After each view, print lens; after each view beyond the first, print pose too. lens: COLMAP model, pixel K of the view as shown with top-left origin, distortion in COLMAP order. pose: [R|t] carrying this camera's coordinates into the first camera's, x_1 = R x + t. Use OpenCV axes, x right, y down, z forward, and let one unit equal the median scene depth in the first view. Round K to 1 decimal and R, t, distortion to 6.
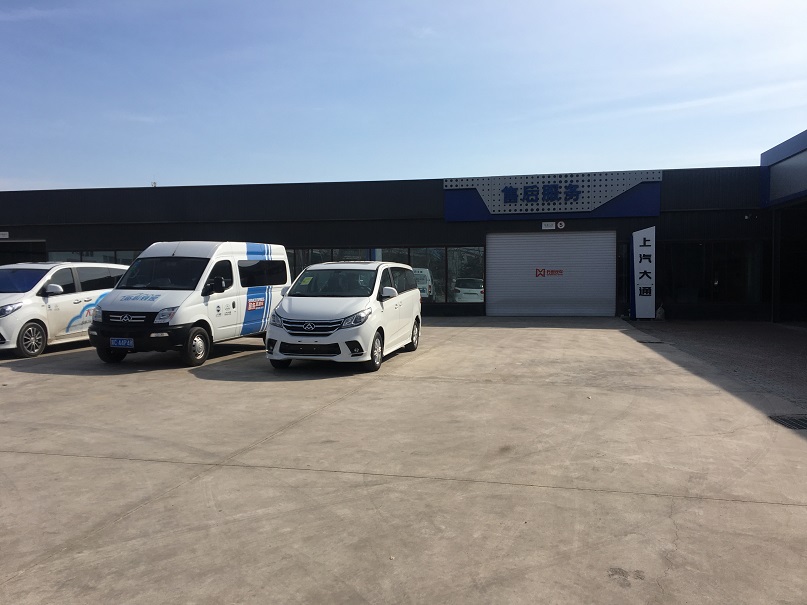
lens RADIAL K [[661.1, 0, 404.1], [0, 661.1, 303.2], [0, 0, 1]] dist [0.013171, 0.005671]
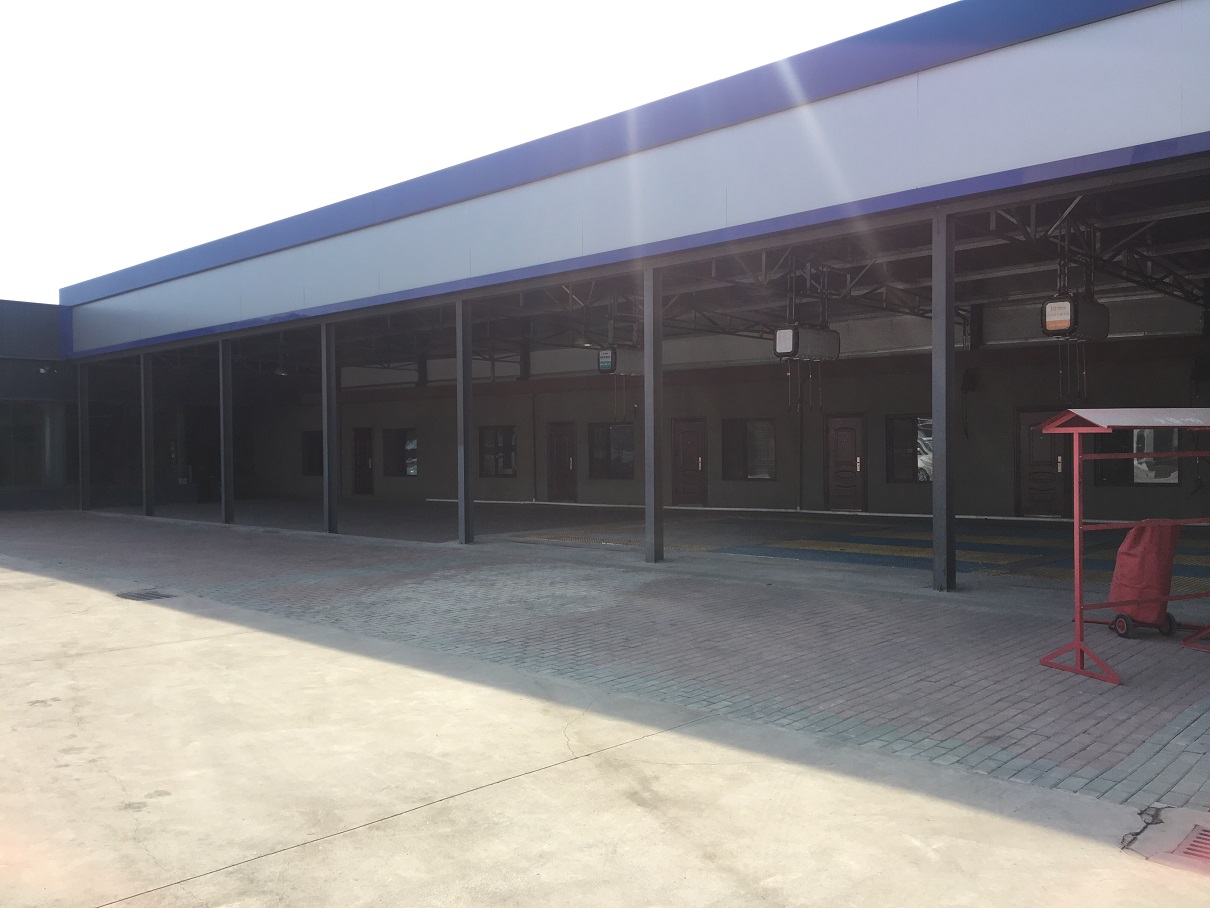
lens RADIAL K [[991.2, 0, 605.6], [0, 991.2, 453.9], [0, 0, 1]] dist [0.013171, 0.005671]
pose [[0.530202, -0.005772, 0.847852, -0.242765], [0.036888, 0.999187, -0.016265, 0.012529], [-0.847069, 0.039900, 0.529984, -0.306393]]
